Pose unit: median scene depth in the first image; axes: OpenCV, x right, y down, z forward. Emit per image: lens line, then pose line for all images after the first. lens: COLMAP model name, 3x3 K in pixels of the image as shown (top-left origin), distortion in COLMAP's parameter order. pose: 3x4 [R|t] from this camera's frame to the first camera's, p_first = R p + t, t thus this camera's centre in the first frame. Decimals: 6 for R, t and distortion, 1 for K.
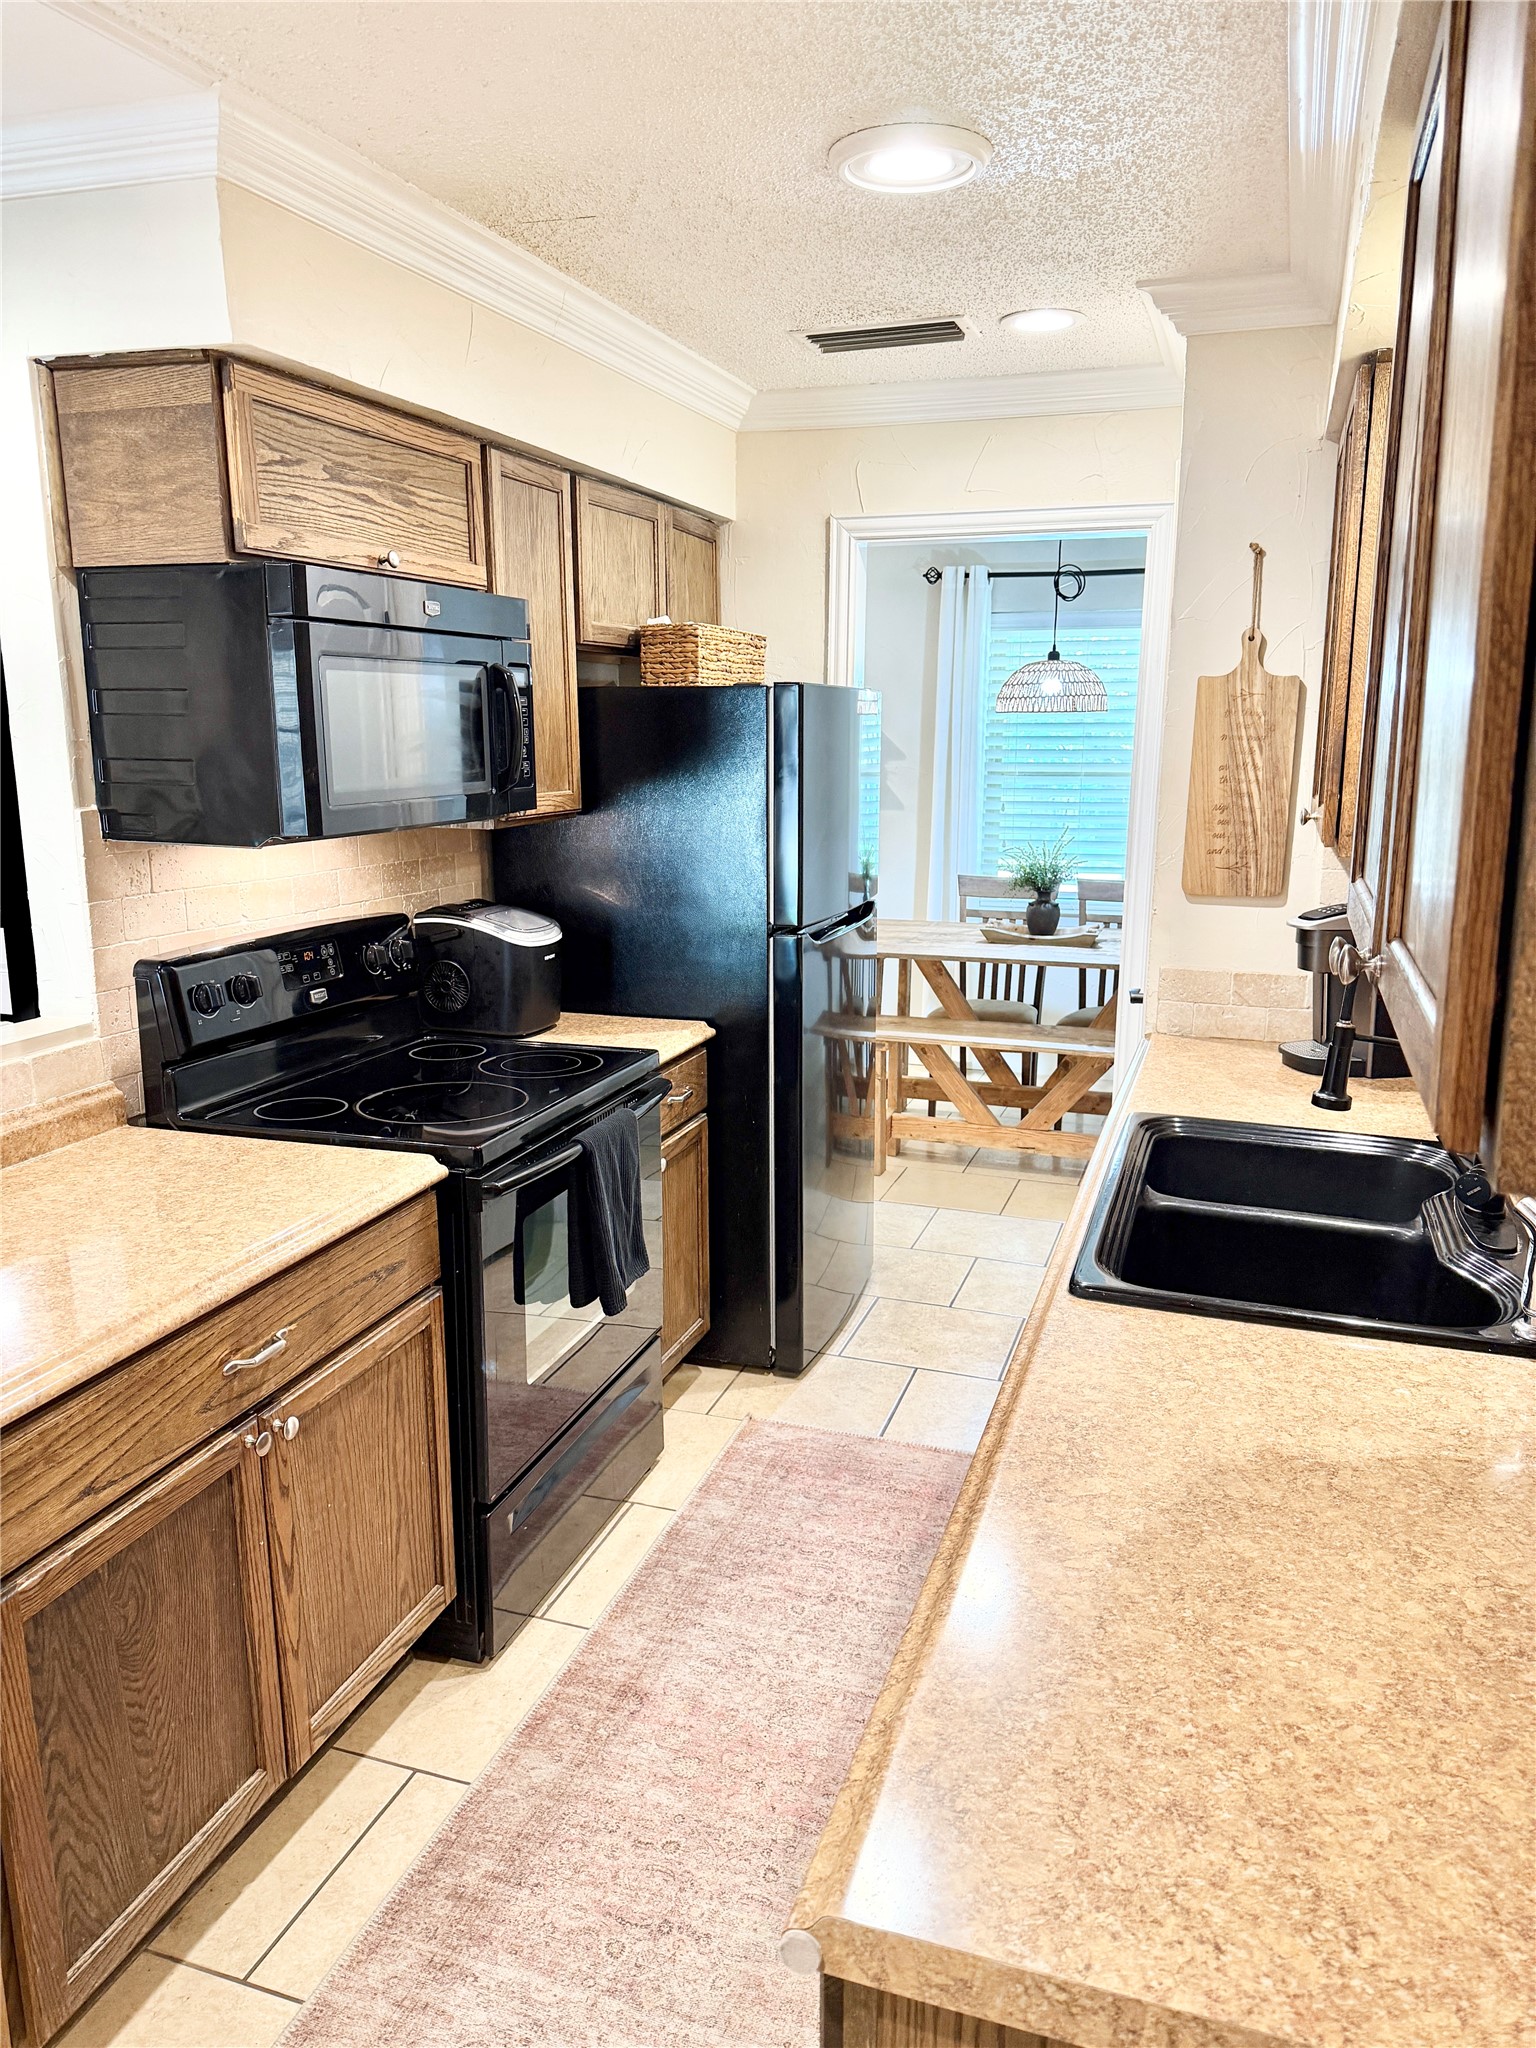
lens RADIAL K [[1446.4, 0, 761.8], [0, 1446.4, 1023.2], [0, 0, 1]] dist [0.062442, -0.085246]
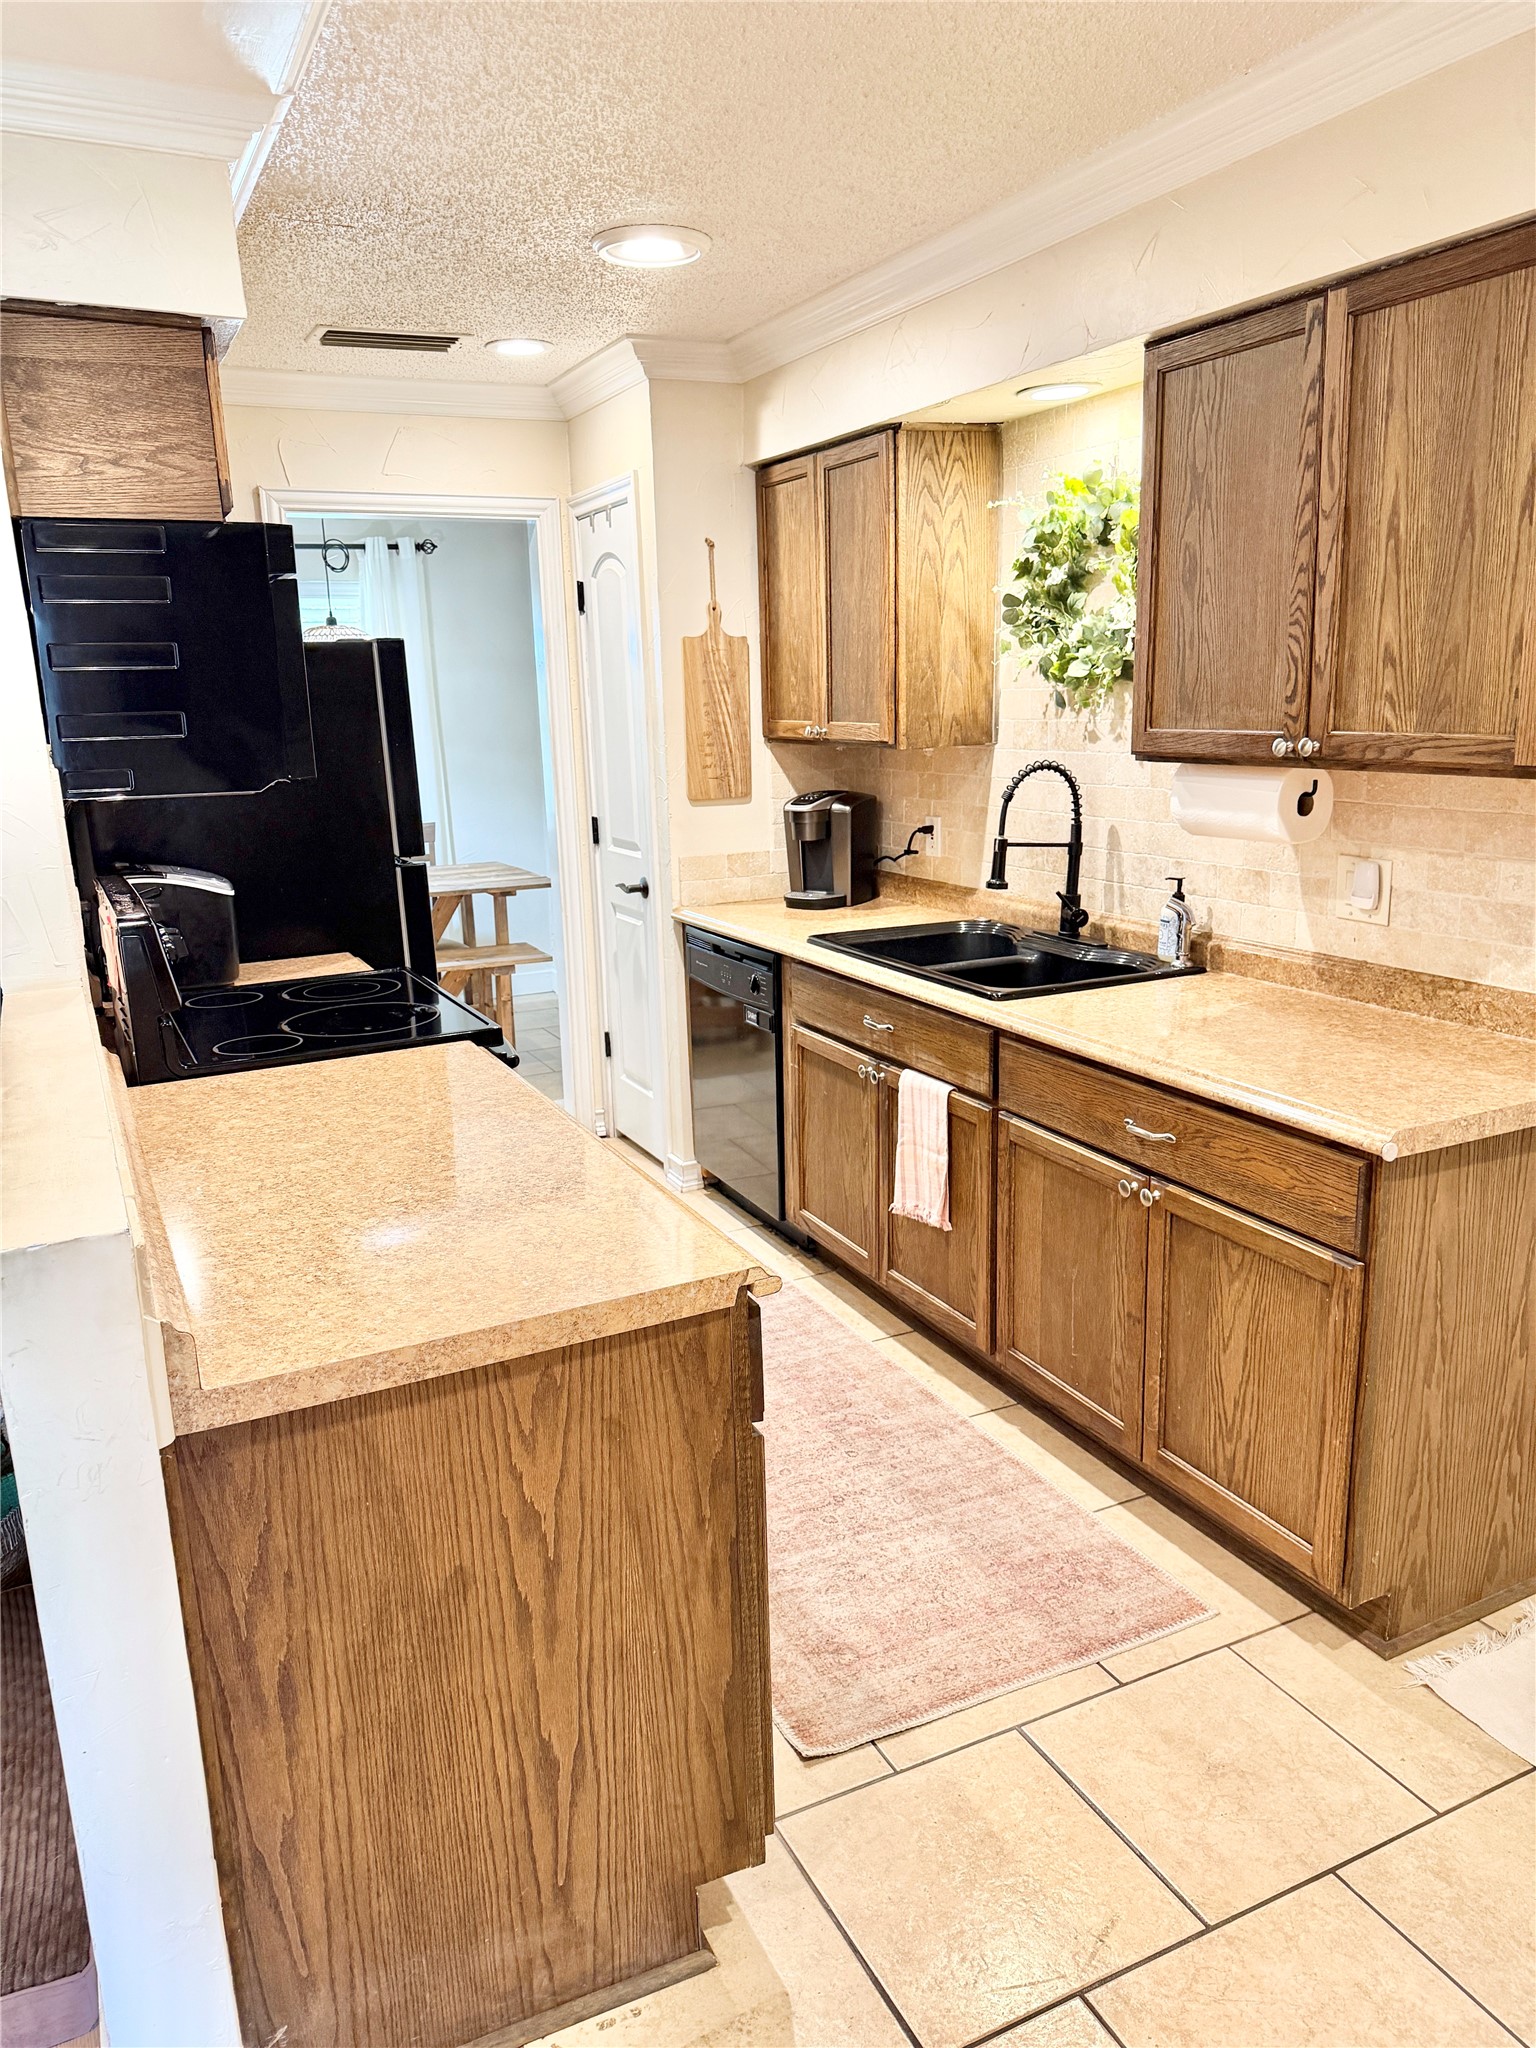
lens RADIAL K [[1446.4, 0, 760.9], [0, 1446.4, 1031.2], [0, 0, 1]] dist [0.062442, -0.085246]
pose [[0.709006, -0.184341, 0.680682, -0.646156], [0.170057, 0.981438, 0.088658, 0.014745], [-0.684391, 0.052895, 0.727194, -0.014023]]
